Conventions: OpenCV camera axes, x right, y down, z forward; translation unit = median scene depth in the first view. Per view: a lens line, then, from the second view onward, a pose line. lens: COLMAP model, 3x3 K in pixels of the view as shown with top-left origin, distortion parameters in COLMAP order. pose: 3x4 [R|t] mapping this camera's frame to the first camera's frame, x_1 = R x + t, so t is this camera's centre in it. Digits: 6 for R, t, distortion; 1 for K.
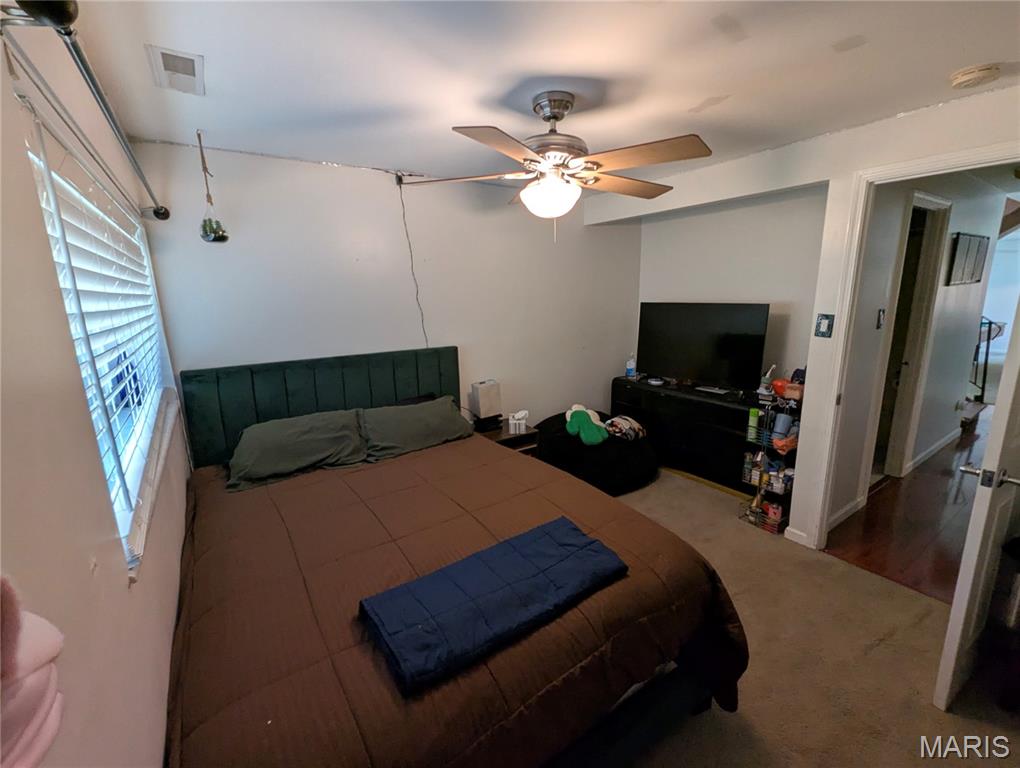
lens RADIAL K [[443.9, 0, 512.9], [0, 443.9, 389.1], [0, 0, 1]] dist [-0.001397, -0.000001]
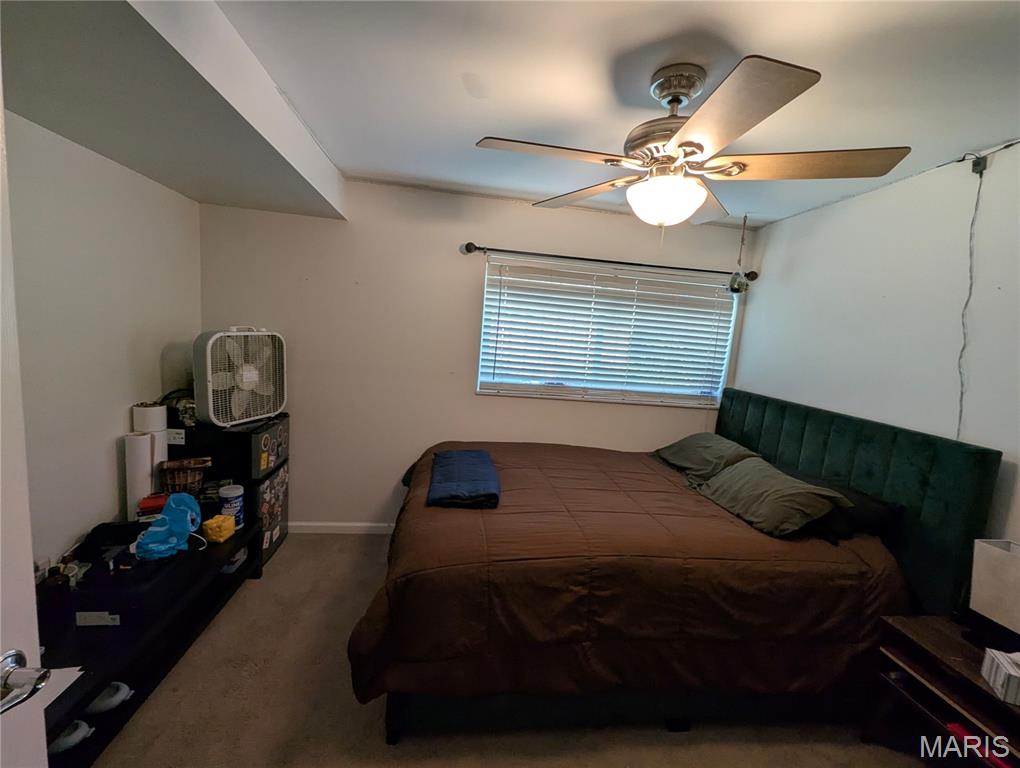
lens RADIAL K [[443.9, 0, 512.9], [0, 443.9, 389.1], [0, 0, 1]] dist [-0.001397, -0.000001]
pose [[-0.454177, 0.105070, -0.884694, 0.647766], [-0.261329, 0.933628, 0.245041, -0.165587], [0.851722, 0.342488, -0.396575, 0.829026]]
